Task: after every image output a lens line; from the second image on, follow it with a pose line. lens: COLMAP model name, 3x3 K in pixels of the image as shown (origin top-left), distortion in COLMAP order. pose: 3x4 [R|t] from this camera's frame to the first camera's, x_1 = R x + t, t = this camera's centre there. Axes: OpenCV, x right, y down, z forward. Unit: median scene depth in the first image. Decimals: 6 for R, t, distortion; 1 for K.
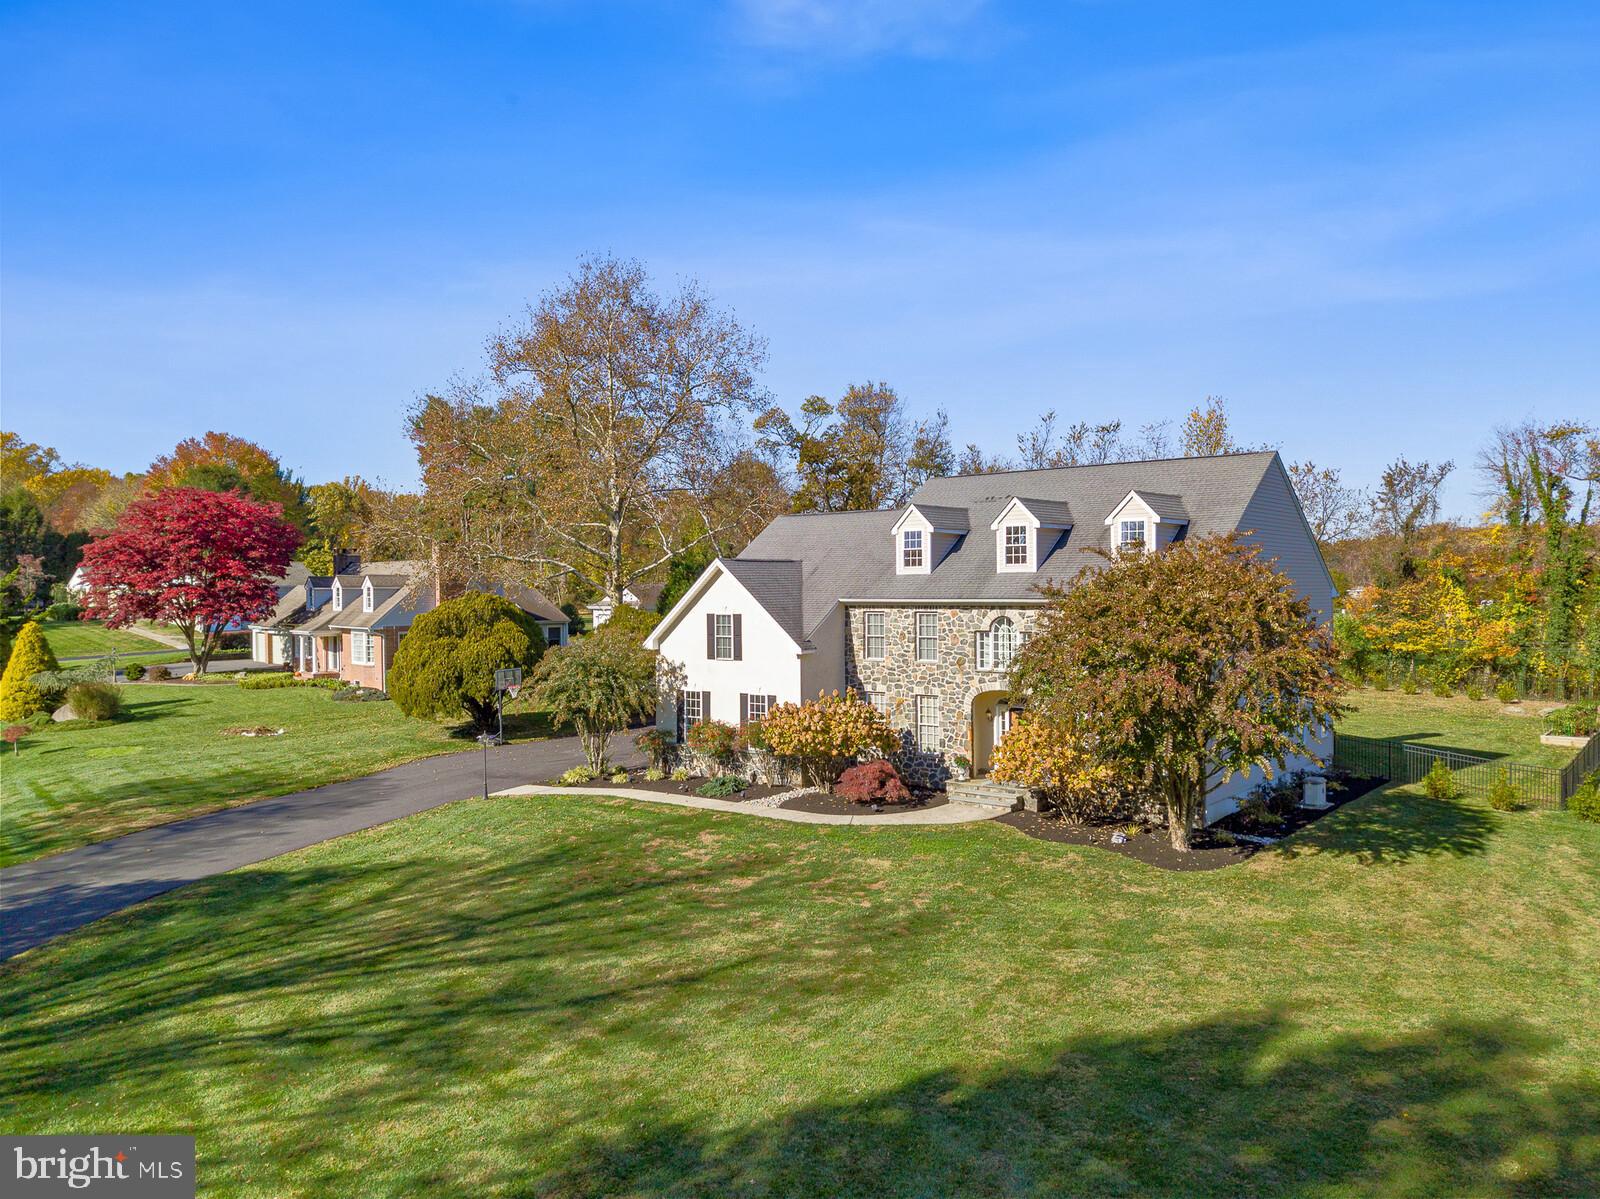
lens RADIAL K [[1221.4, 0, 805.0], [0, 1221.4, 598.3], [0, 0, 1]] dist [0.021702, 0.008139]
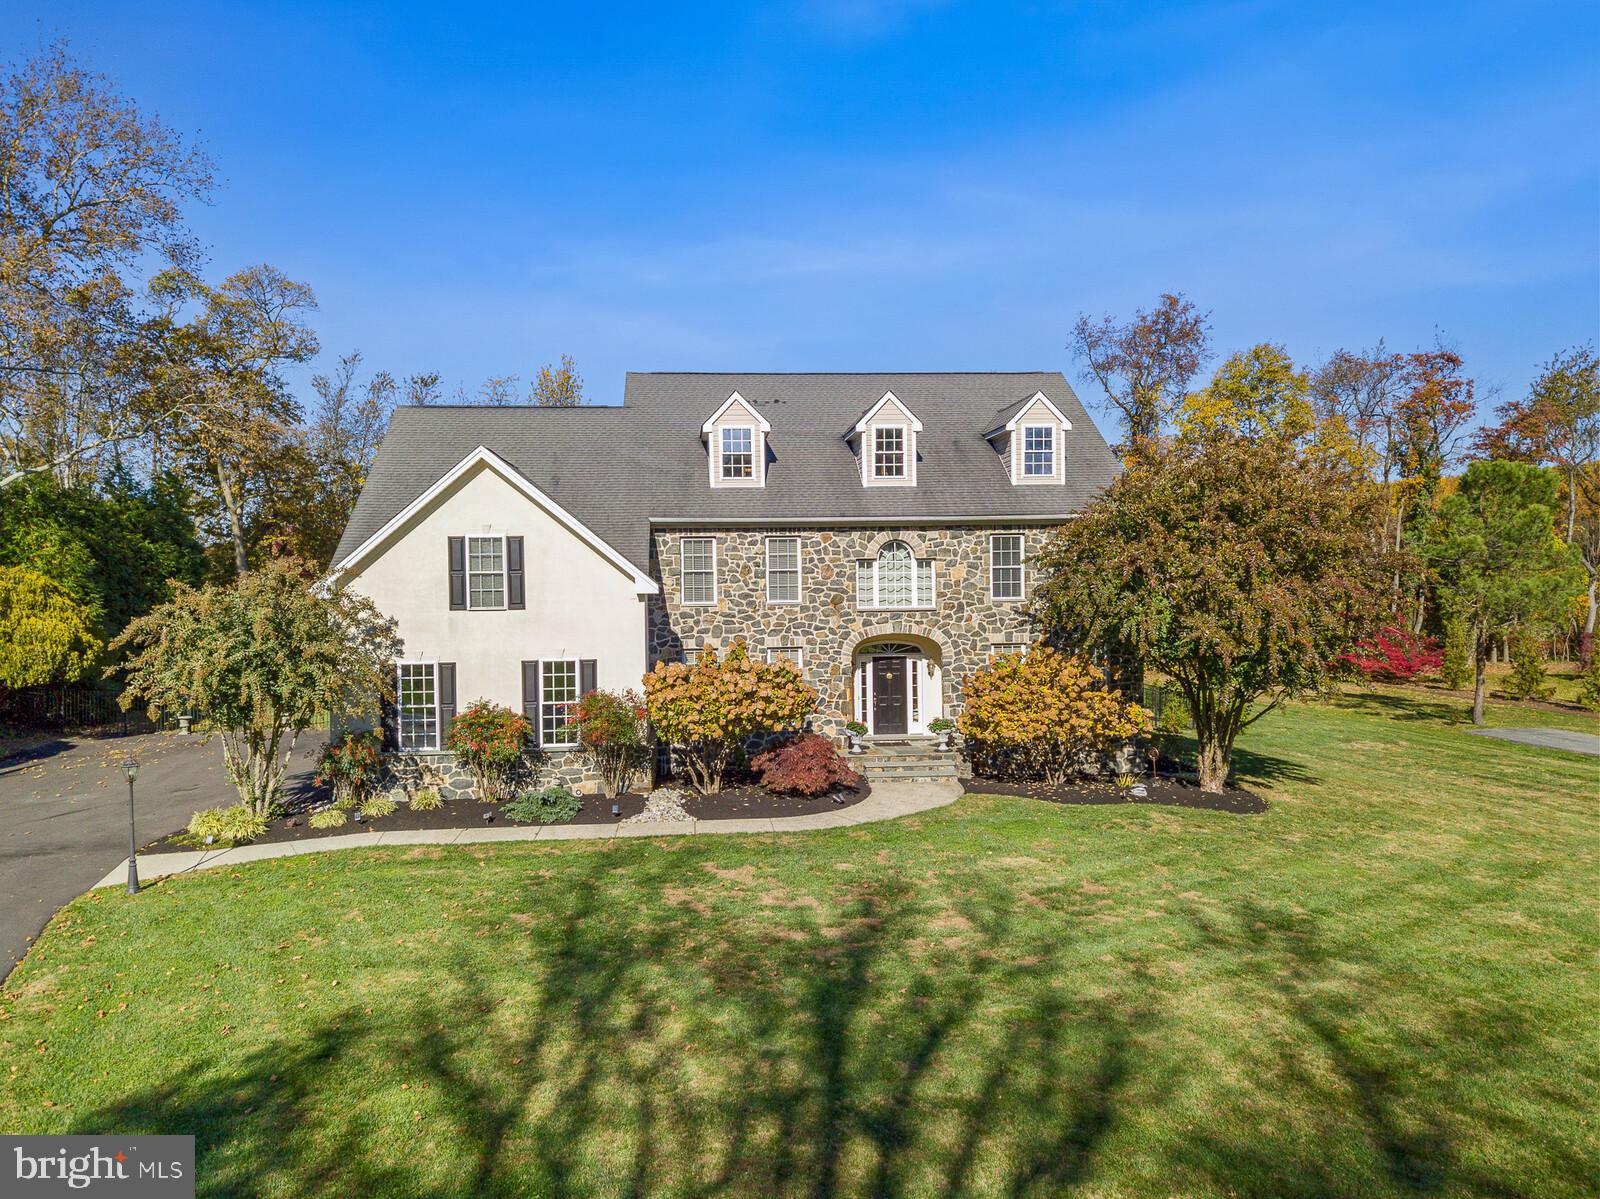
lens RADIAL K [[1221.4, 0, 805.0], [0, 1221.4, 598.3], [0, 0, 1]] dist [0.021702, 0.008139]
pose [[0.722491, -0.011823, 0.691279, -0.428449], [0.014599, 0.999892, 0.001843, 0.050614], [-0.691226, 0.008760, 0.722585, 0.475456]]
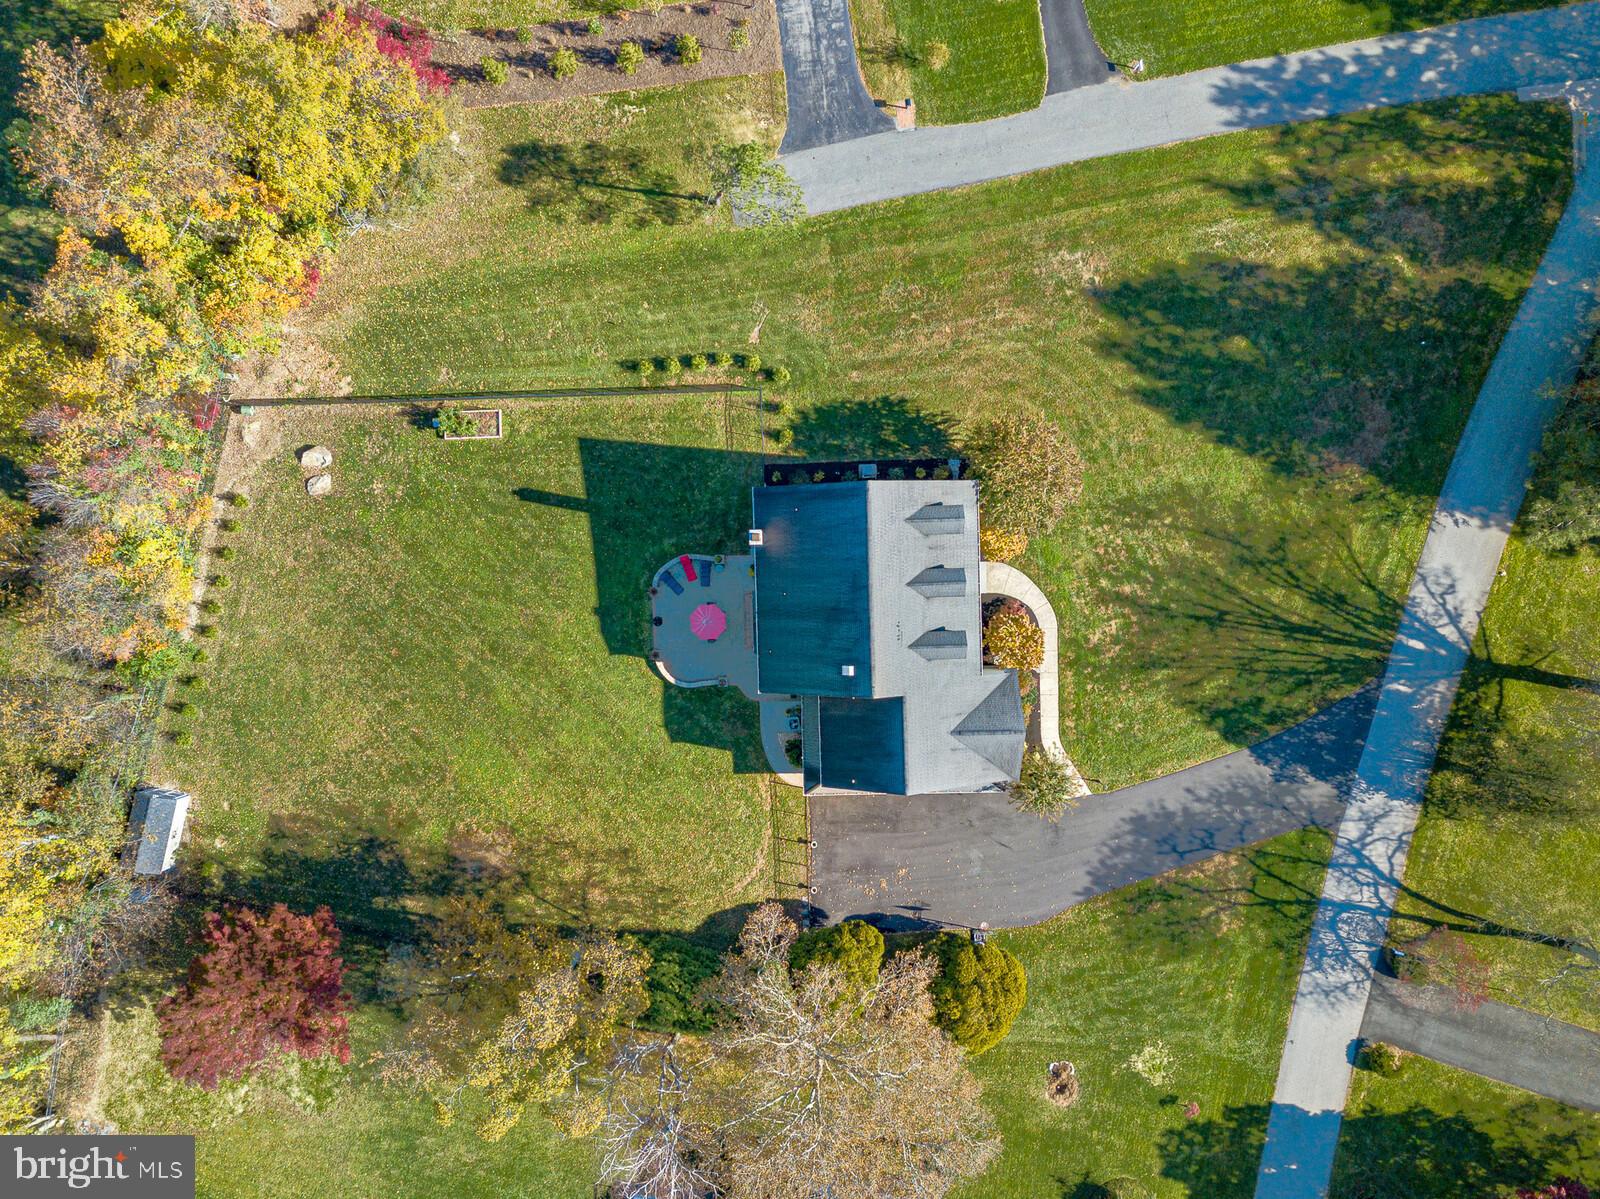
lens RADIAL K [[1221.4, 0, 805.0], [0, 1221.4, 598.3], [0, 0, 1]] dist [0.021702, 0.008139]
pose [[-0.648368, -0.760909, -0.025253, 0.372628], [0.032757, -0.061020, 0.997599, -2.007544], [-0.760622, 0.645984, 0.064489, 1.108780]]
